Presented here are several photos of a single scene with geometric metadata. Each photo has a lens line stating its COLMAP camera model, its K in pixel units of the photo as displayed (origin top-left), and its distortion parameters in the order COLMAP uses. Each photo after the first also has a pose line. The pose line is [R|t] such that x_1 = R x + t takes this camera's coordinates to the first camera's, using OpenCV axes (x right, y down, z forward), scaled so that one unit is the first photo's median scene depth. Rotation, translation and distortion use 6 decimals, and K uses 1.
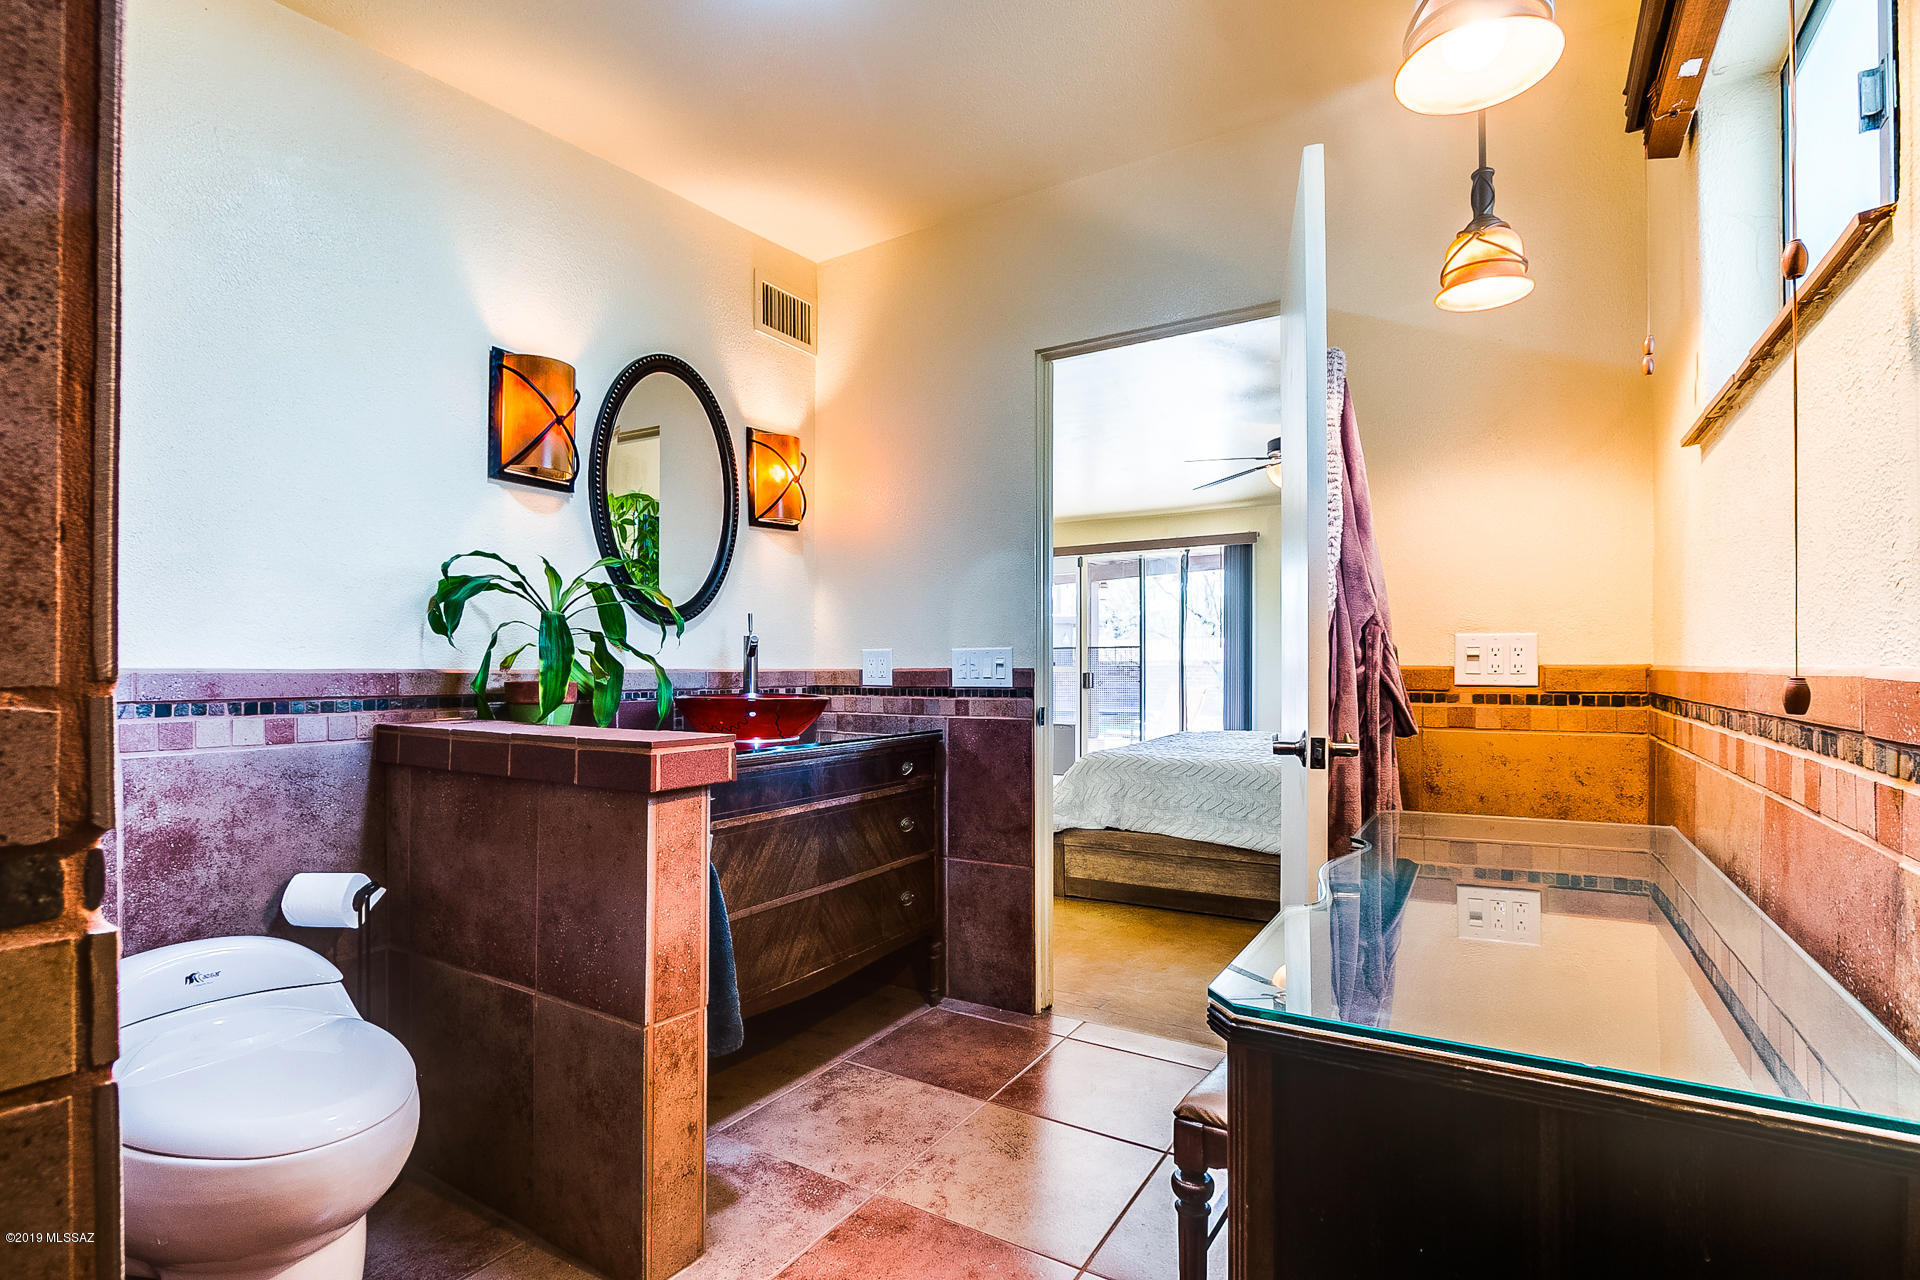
lens RADIAL K [[900.6, 0, 953.2], [0, 900.6, 675.8], [0, 0, 1]] dist [-0.015592, 0.000294]
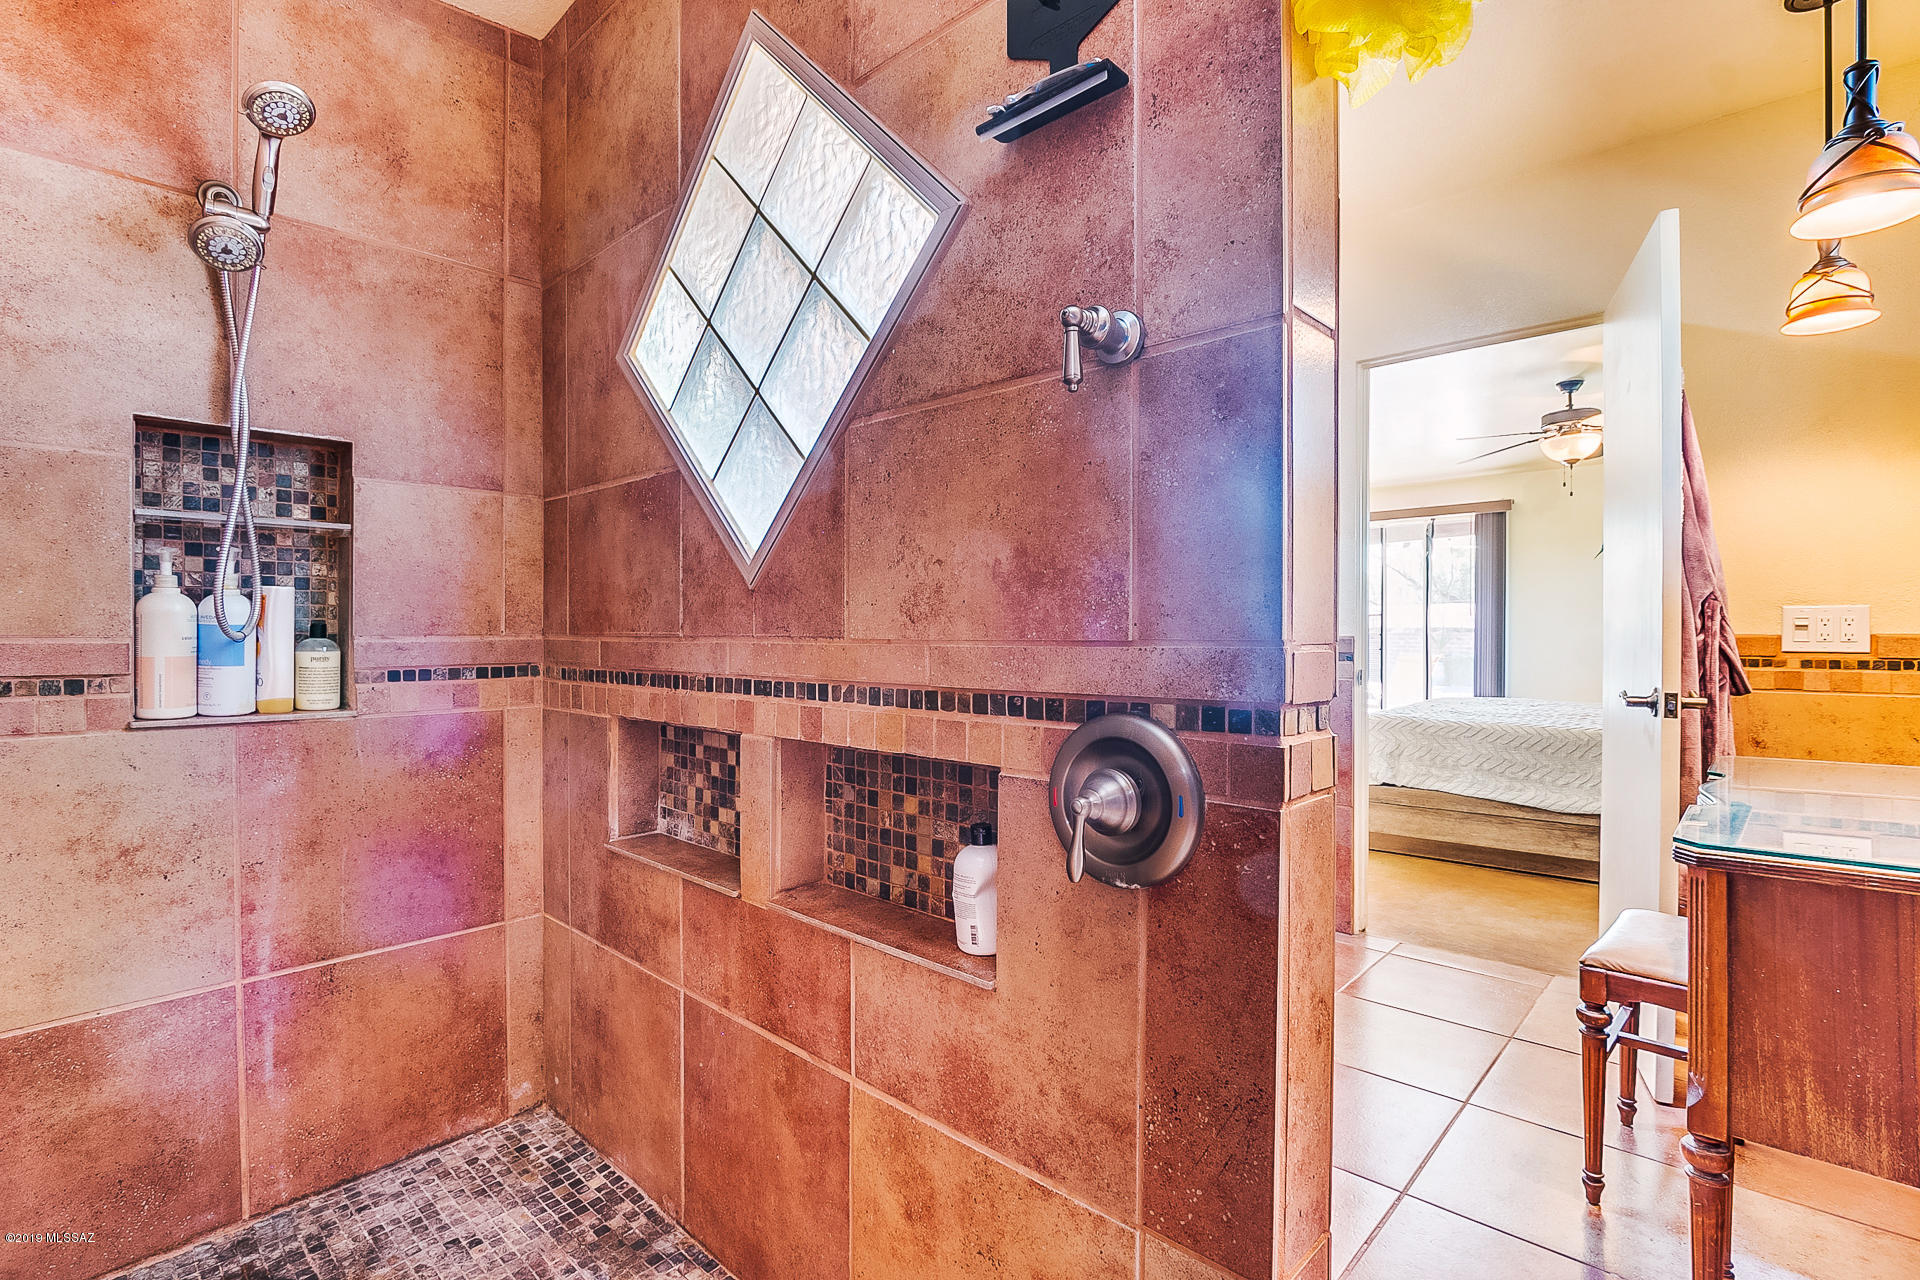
lens RADIAL K [[892.2, 0, 962.6], [0, 892.2, 644.8], [0, 0, 1]] dist [-0.010397, 0.000443]
pose [[0.981247, 0.003092, -0.192730, -0.265236], [-0.002624, 0.999993, 0.002685, 0.001869], [0.192737, -0.002129, 0.981248, -0.322621]]
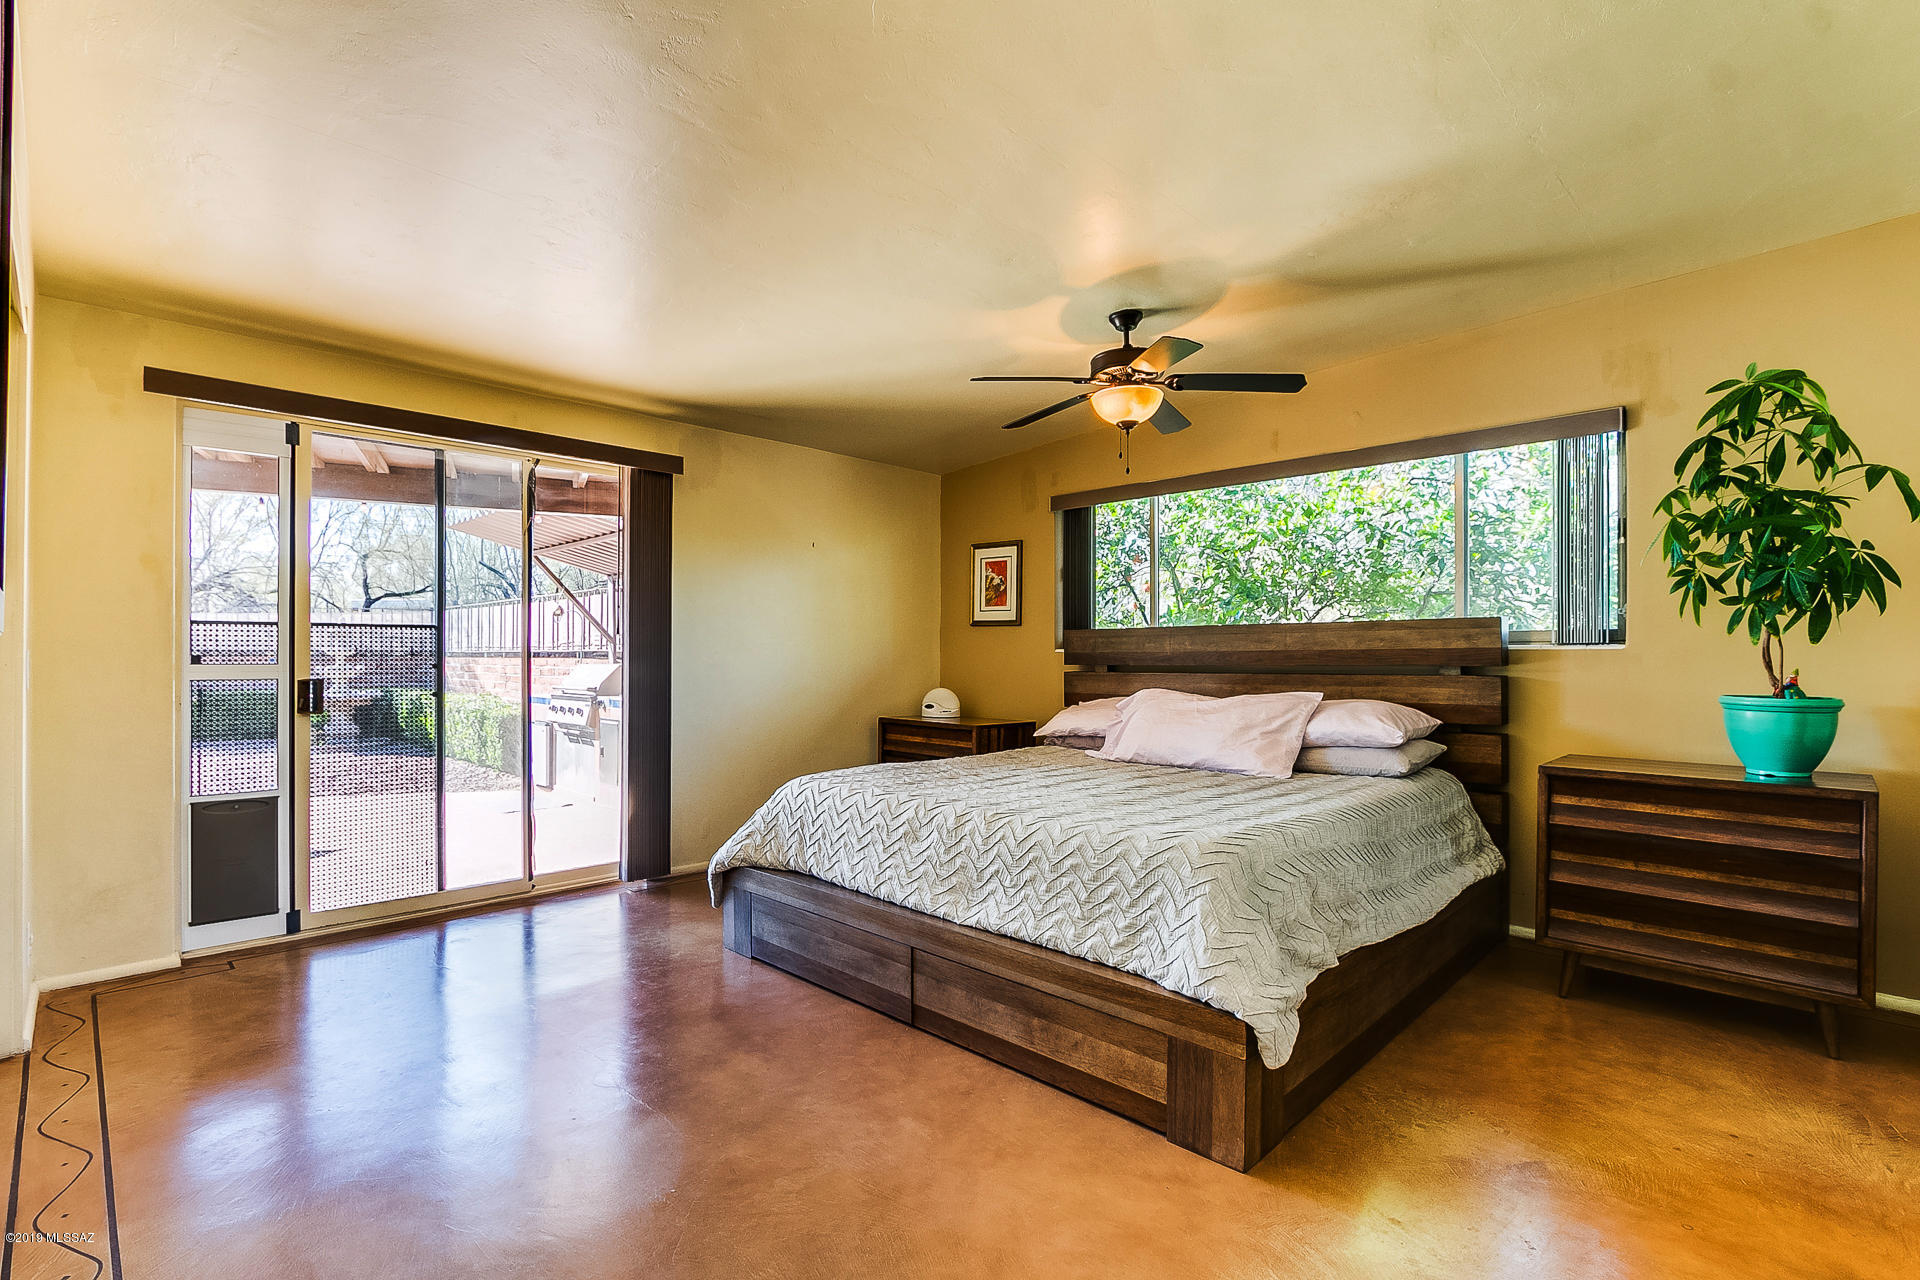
lens RADIAL K [[900.6, 0, 953.2], [0, 900.6, 675.8], [0, 0, 1]] dist [-0.015592, 0.000294]
pose [[0.233532, -0.013580, 0.972254, -0.927000], [0.006639, 0.999901, 0.012371, -0.038308], [-0.972326, 0.003565, 0.233599, 2.487692]]
